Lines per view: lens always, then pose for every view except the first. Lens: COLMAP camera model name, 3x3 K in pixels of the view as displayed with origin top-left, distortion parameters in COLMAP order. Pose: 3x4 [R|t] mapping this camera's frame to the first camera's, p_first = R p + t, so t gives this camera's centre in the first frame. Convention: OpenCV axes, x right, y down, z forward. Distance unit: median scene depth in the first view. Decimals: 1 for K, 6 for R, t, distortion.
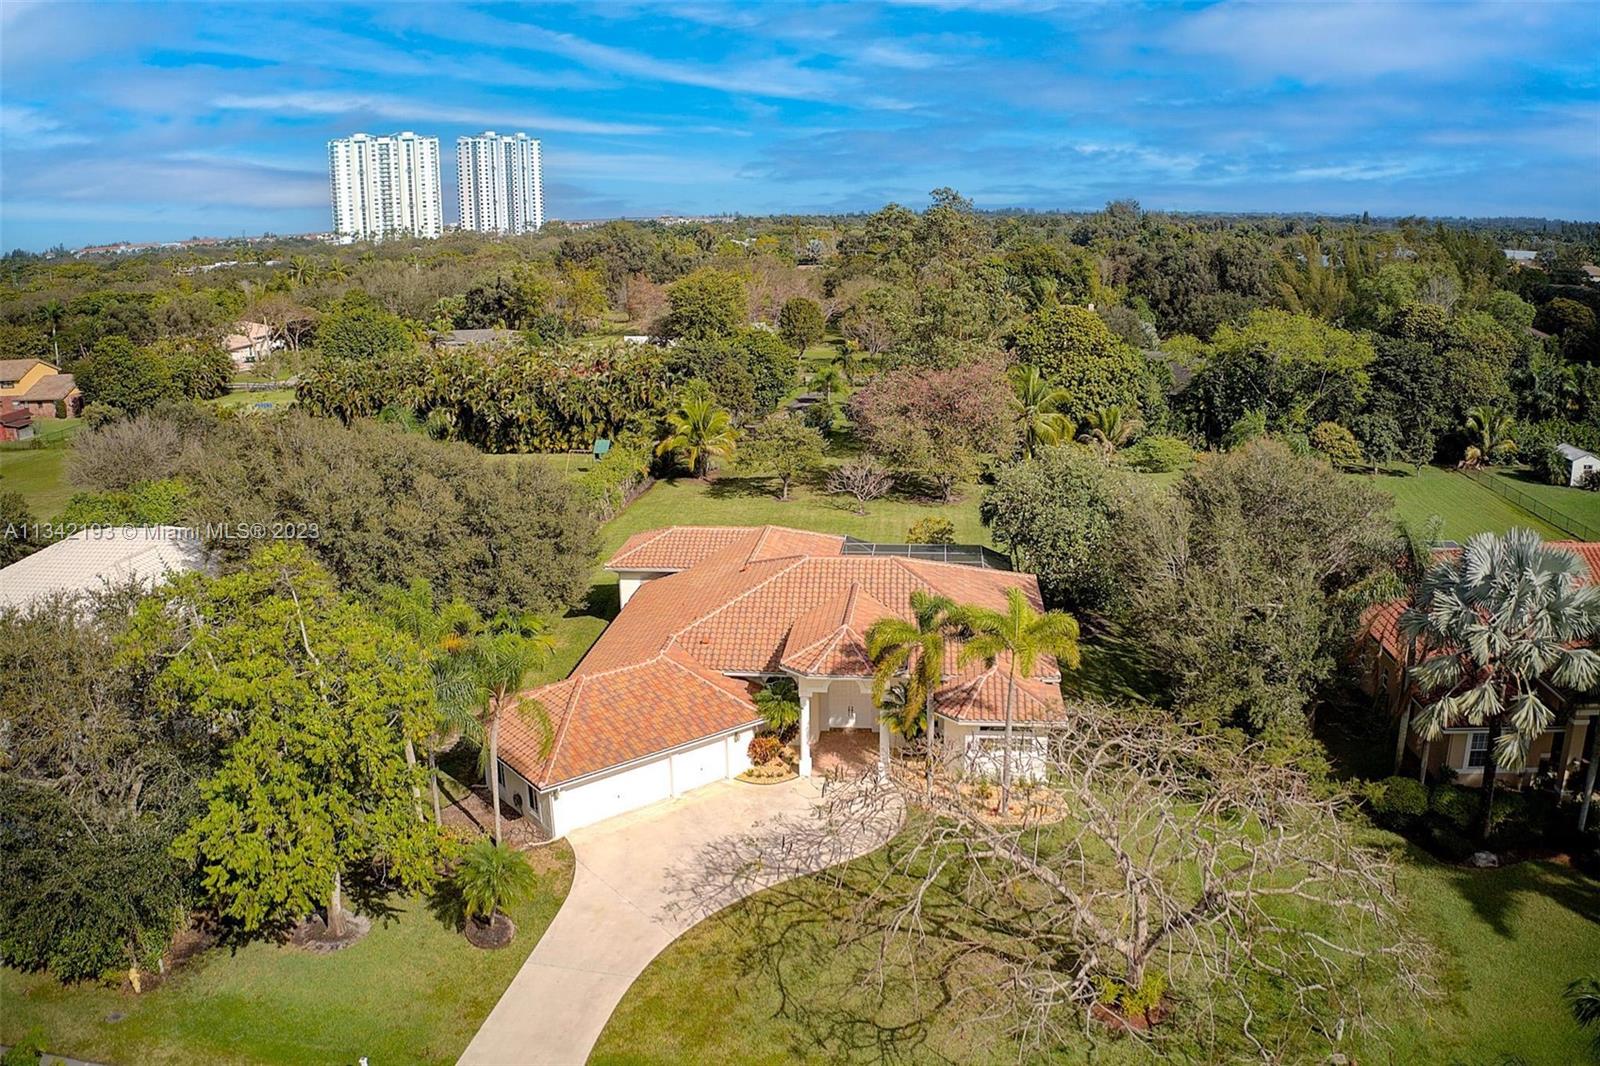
lens RADIAL K [[1278.8, 0, 800.0], [0, 1278.8, 533.0], [0, 0, 1]] dist [-0.190891, 0.005666]
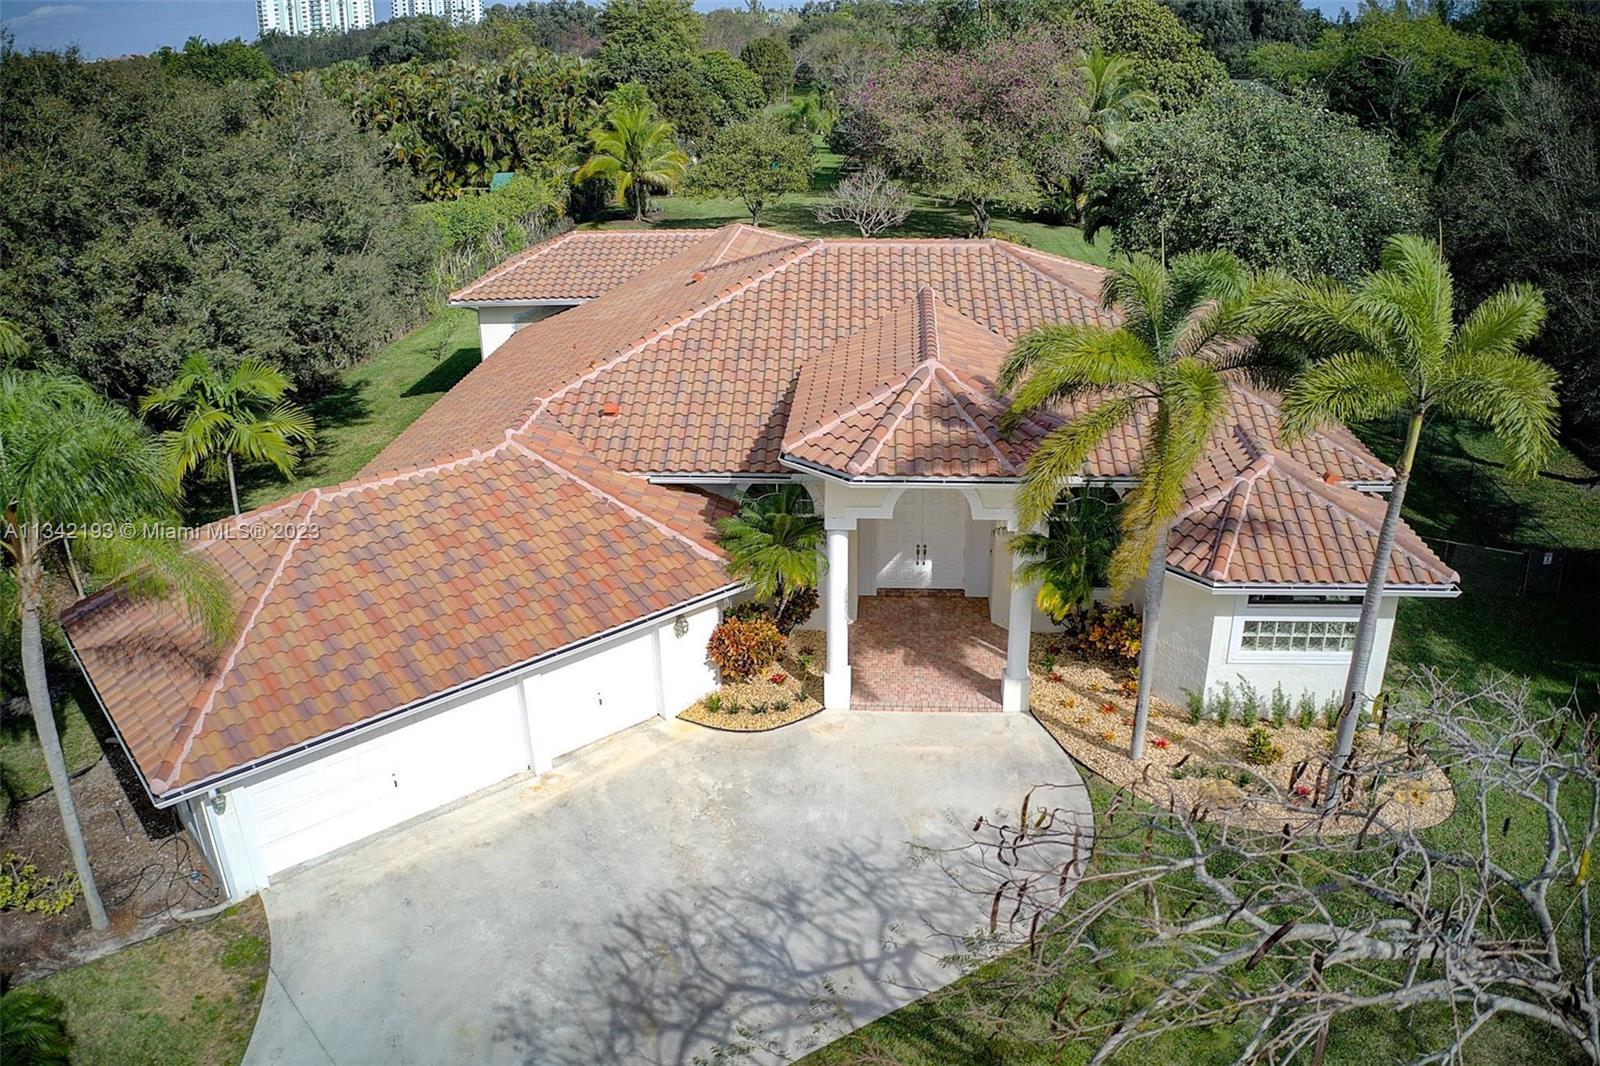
lens RADIAL K [[1278.8, 0, 800.0], [0, 1278.8, 533.0], [0, 0, 1]] dist [-0.190891, 0.005666]
pose [[0.999420, -0.015836, 0.030132, -0.010569], [0.011327, 0.989465, 0.144328, 0.032641], [-0.032100, -0.143903, 0.989071, 0.278110]]
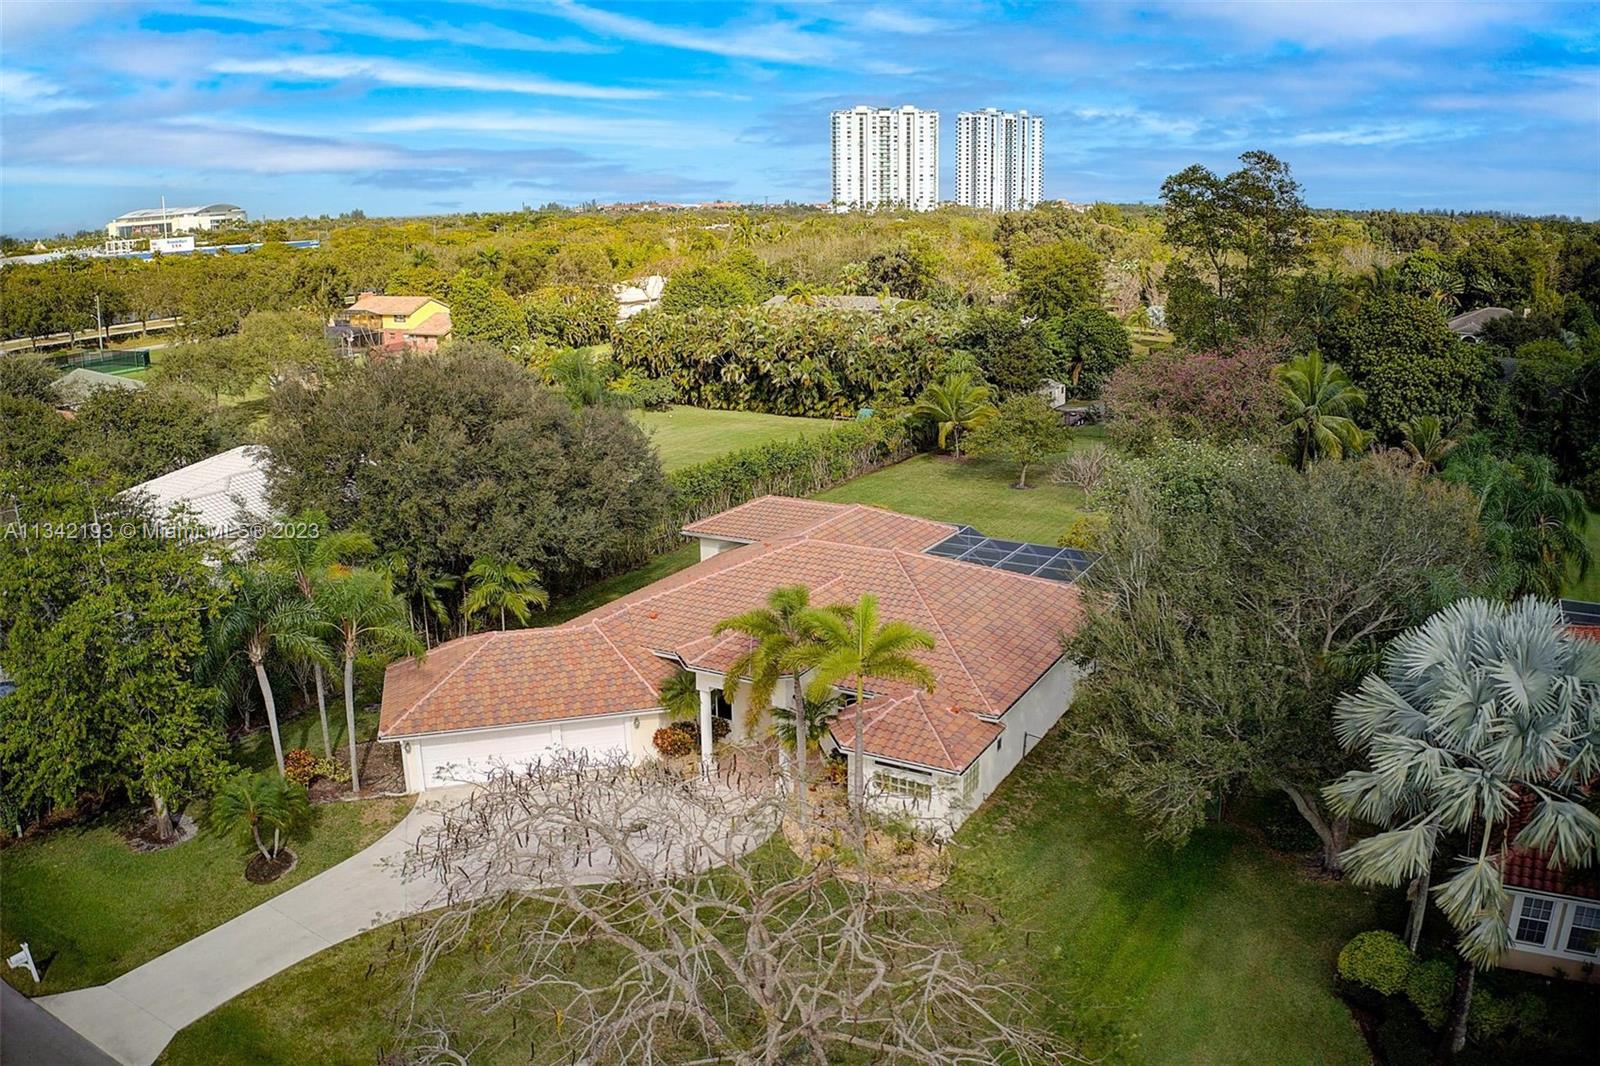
lens RADIAL K [[1276.2, 0, 800.0], [0, 1276.2, 533.0], [0, 0, 1]] dist [-0.180727, 0.003989]
pose [[0.918867, 0.106346, -0.379965, 0.187149], [-0.101011, 0.994304, 0.034015, -0.008104], [0.381418, 0.007125, 0.924375, 0.100556]]
